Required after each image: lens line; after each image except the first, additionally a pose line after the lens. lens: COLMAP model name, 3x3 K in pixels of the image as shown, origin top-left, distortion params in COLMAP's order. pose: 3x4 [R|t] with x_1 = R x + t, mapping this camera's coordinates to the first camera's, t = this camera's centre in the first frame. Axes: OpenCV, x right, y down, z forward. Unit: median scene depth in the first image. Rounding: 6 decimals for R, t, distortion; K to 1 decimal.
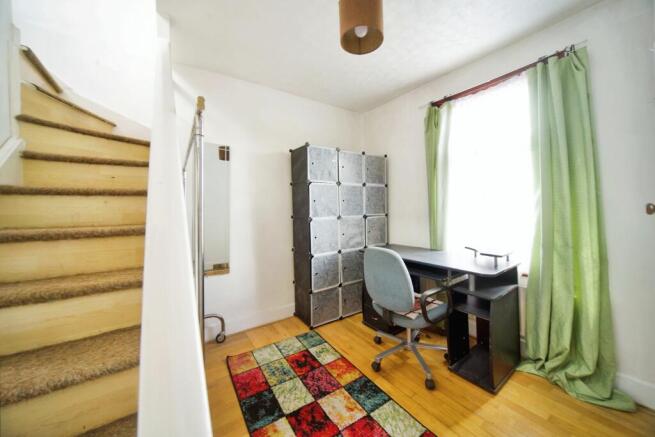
lens RADIAL K [[232.5, 0, 332.5], [0, 232.5, 202.8], [0, 0, 1]] dist [-0.008220, -0.000438]
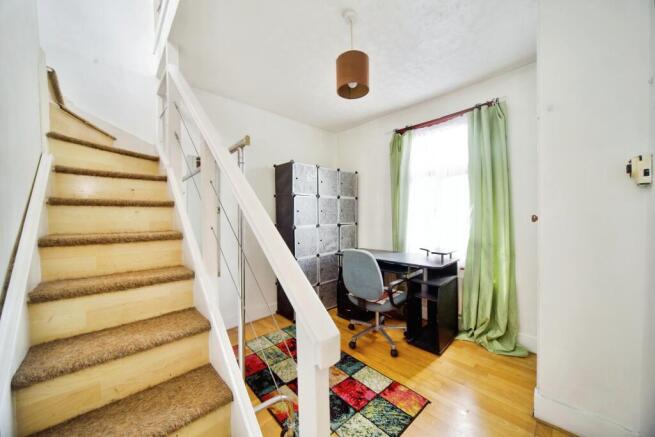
lens RADIAL K [[232.5, 0, 326.9], [0, 232.5, 218.9], [0, 0, 1]] dist [-0.008220, -0.000438]
pose [[0.988692, 0.001814, 0.149946, -0.154558], [-0.006160, 0.999574, 0.028523, -0.005398], [-0.149831, -0.029124, 0.988283, -0.218099]]
